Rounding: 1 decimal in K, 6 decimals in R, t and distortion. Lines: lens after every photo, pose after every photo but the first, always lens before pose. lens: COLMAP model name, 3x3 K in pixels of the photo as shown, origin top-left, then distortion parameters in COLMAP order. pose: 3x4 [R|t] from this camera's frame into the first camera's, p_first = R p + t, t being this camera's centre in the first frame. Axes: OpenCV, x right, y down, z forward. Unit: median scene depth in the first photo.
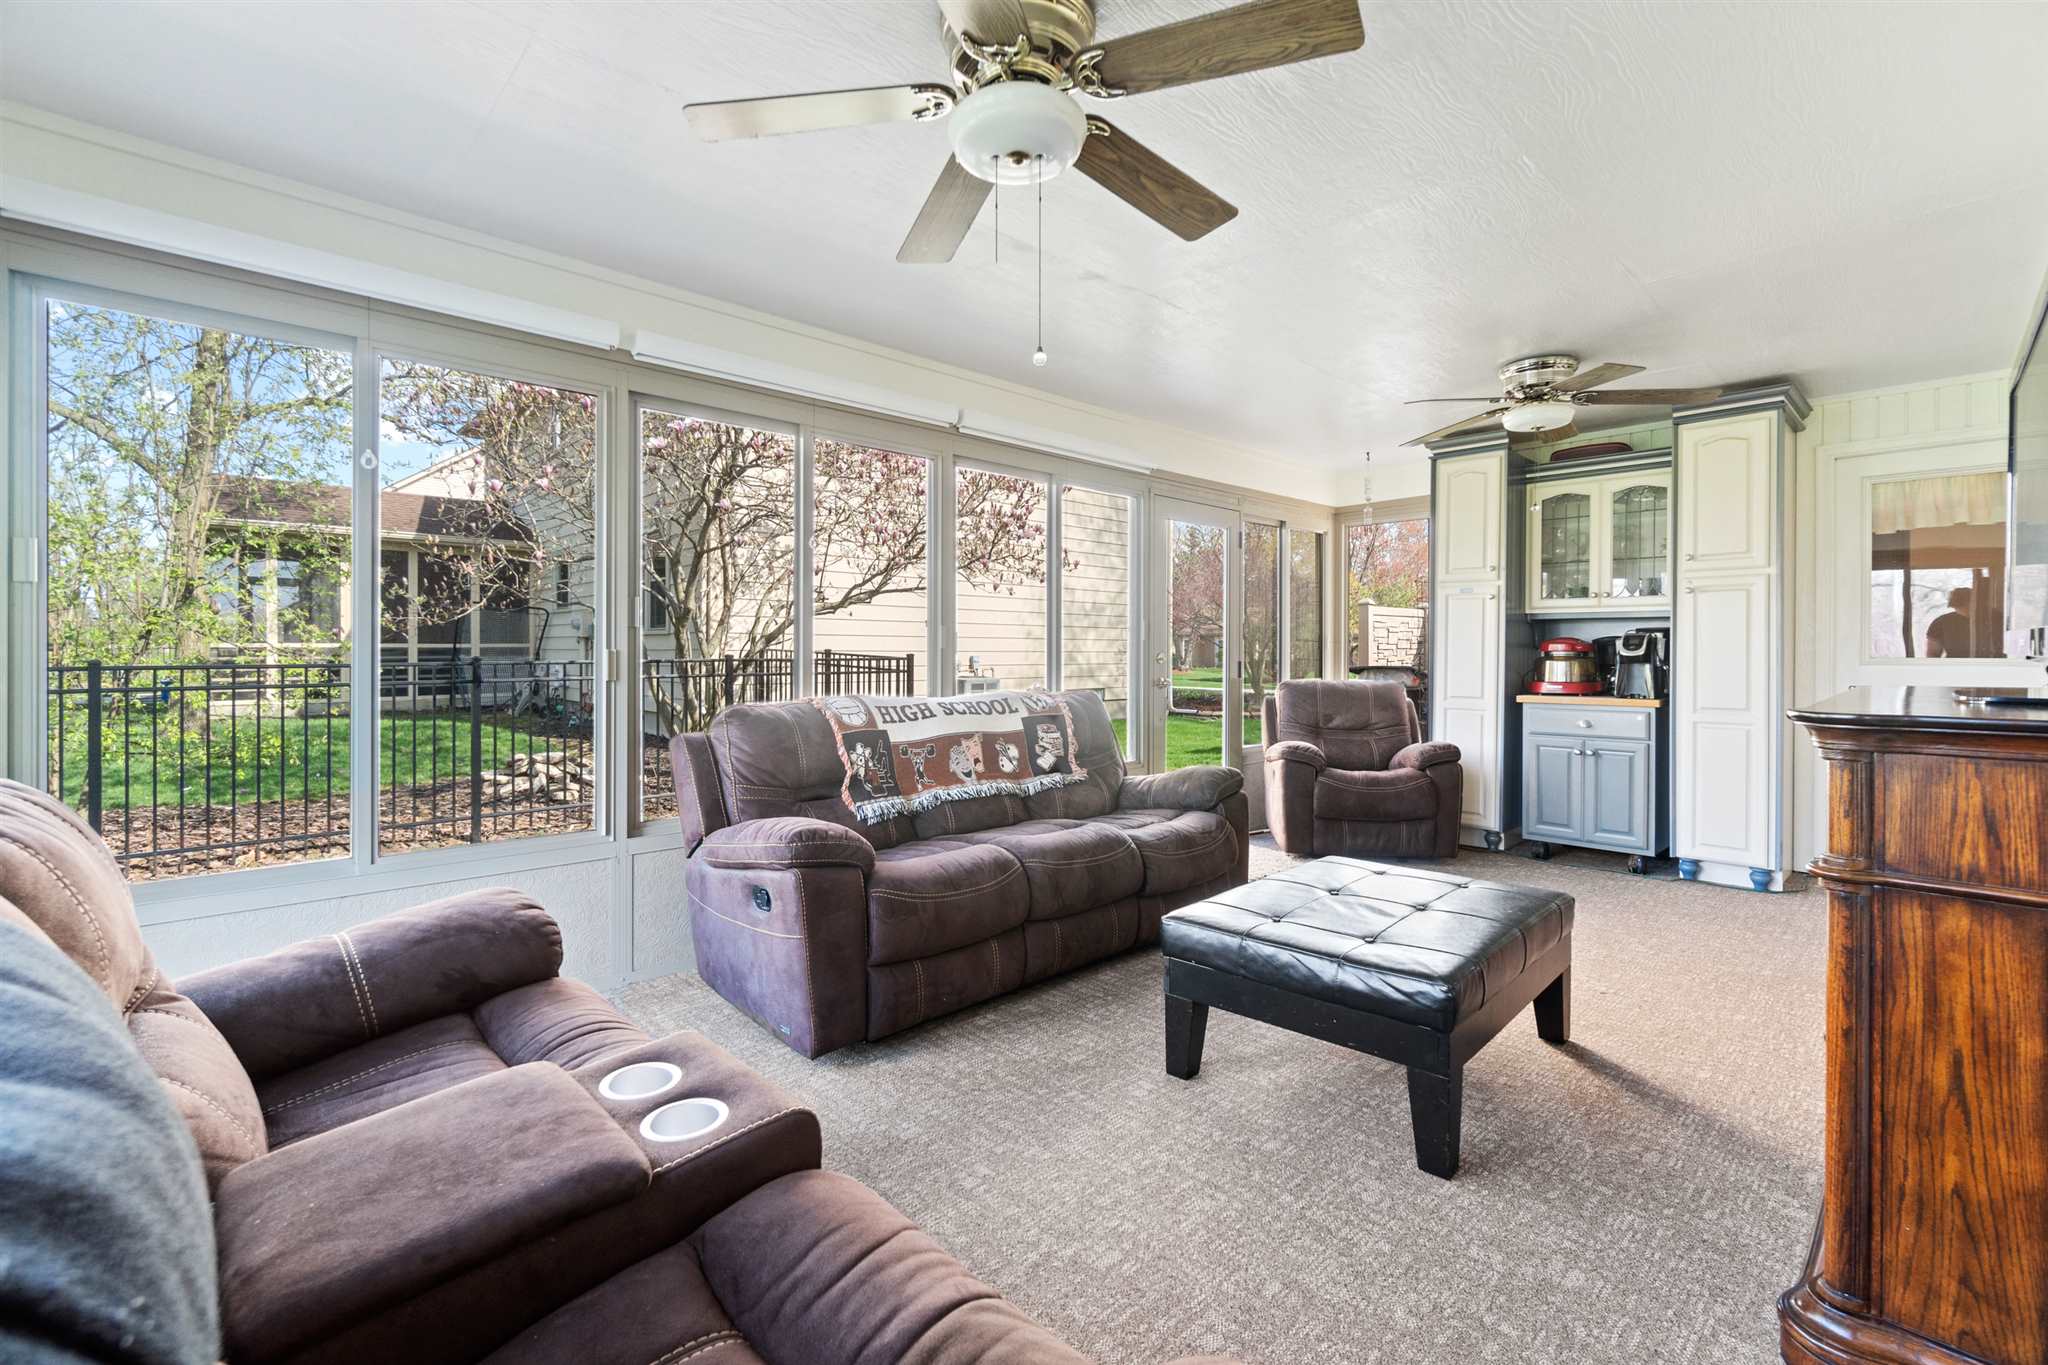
lens RADIAL K [[877.6, 0, 1000.6], [0, 877.6, 651.5], [0, 0, 1]] dist [-0.000798, -0.000016]
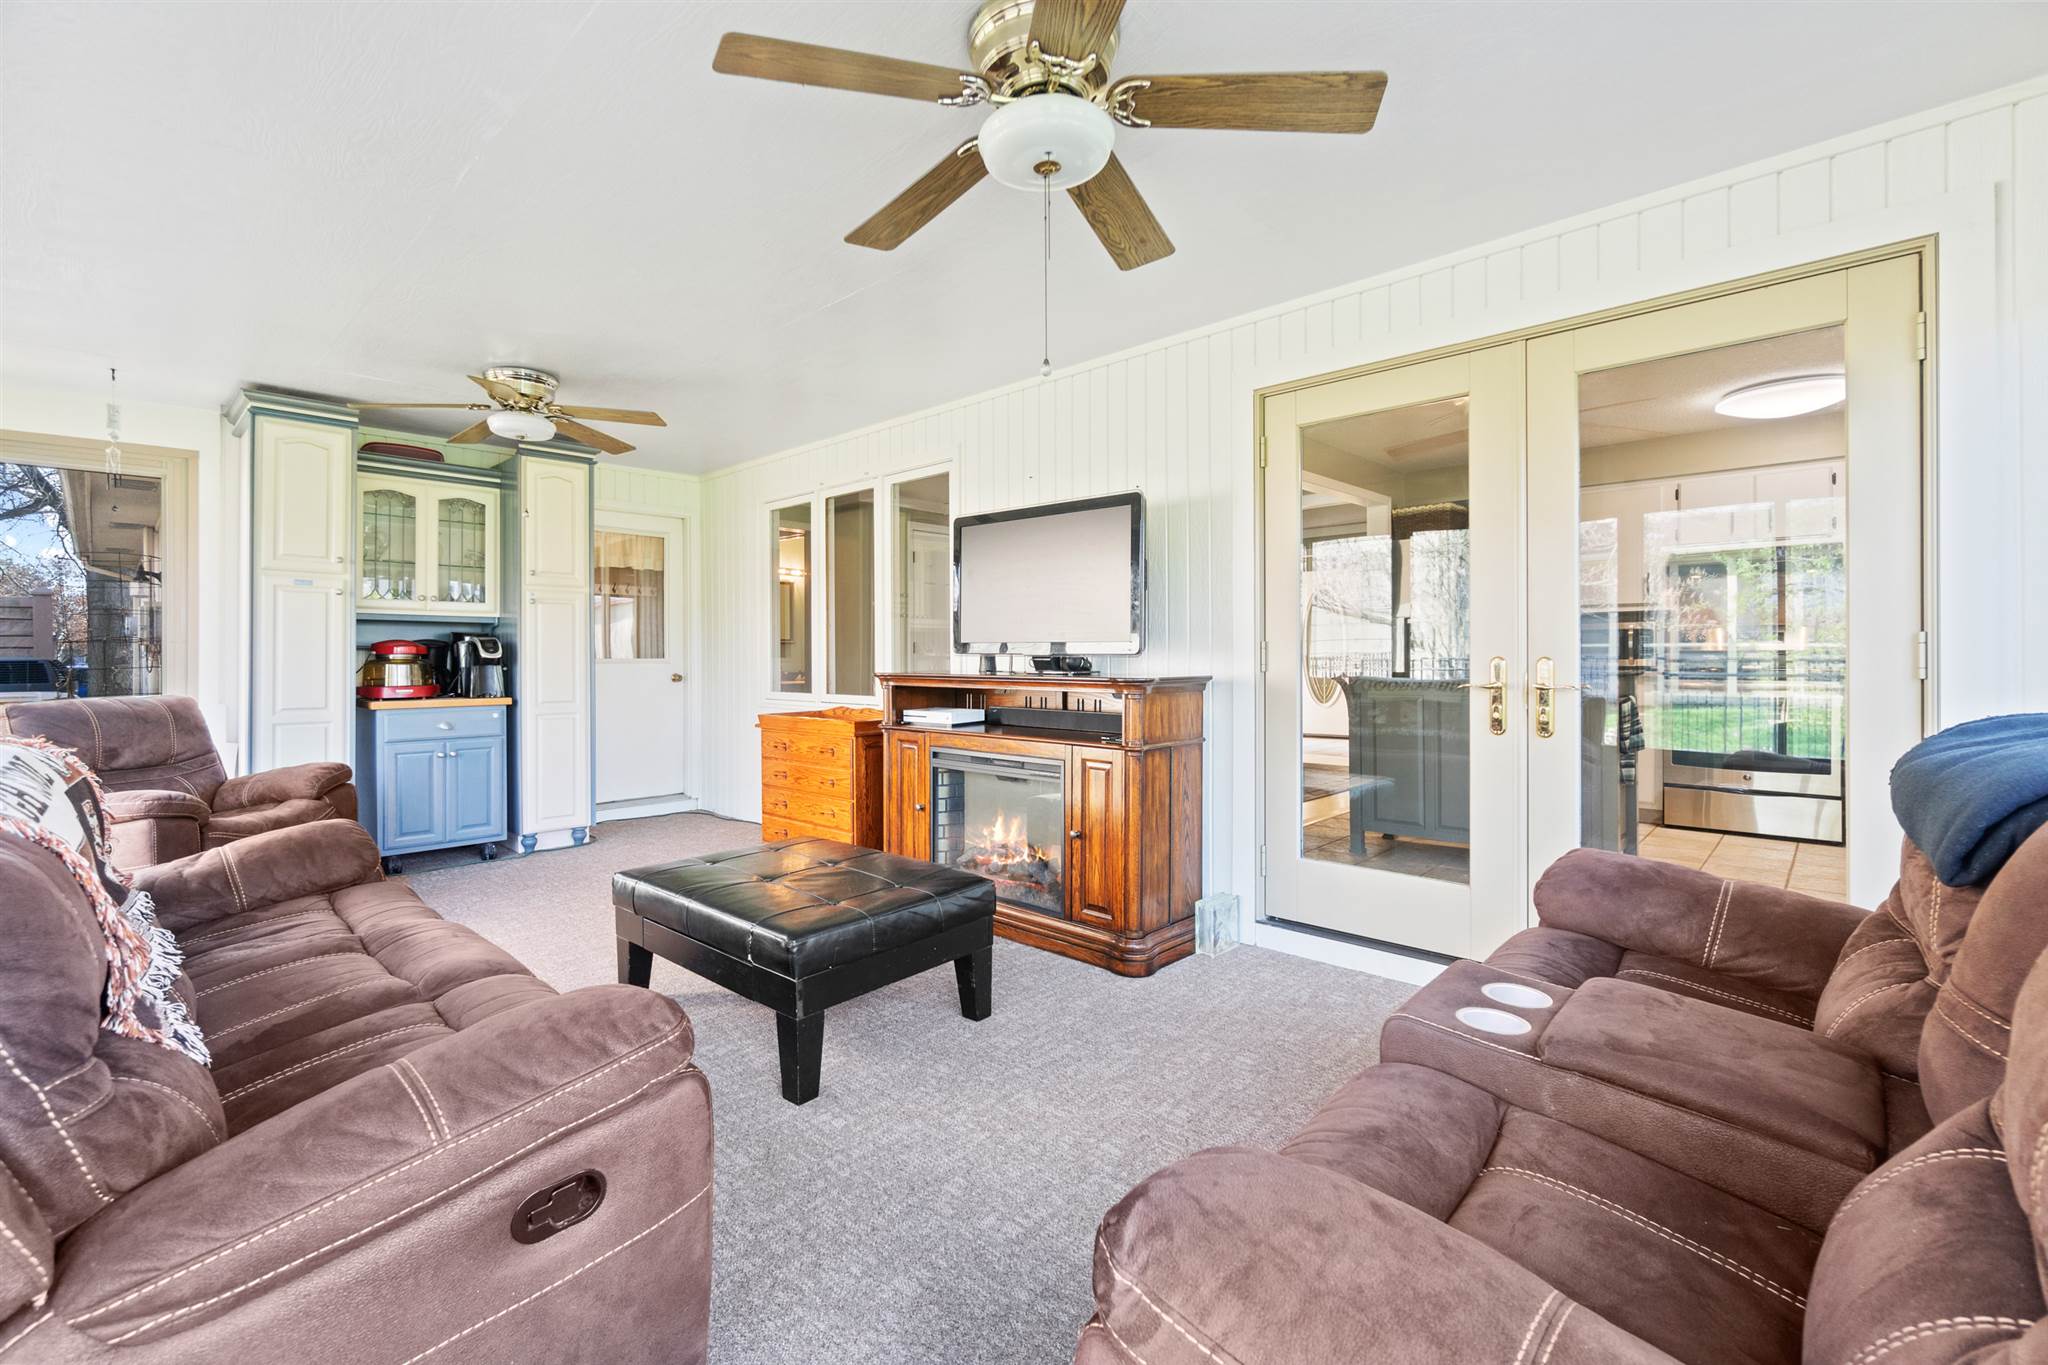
lens RADIAL K [[877.6, 0, 1000.6], [0, 877.6, 651.5], [0, 0, 1]] dist [-0.000798, -0.000016]
pose [[-0.034788, 0.001449, 0.999394, -0.379007], [0.003252, 0.999994, -0.001337, 0.000202], [-0.999389, 0.003203, -0.034793, 0.413244]]
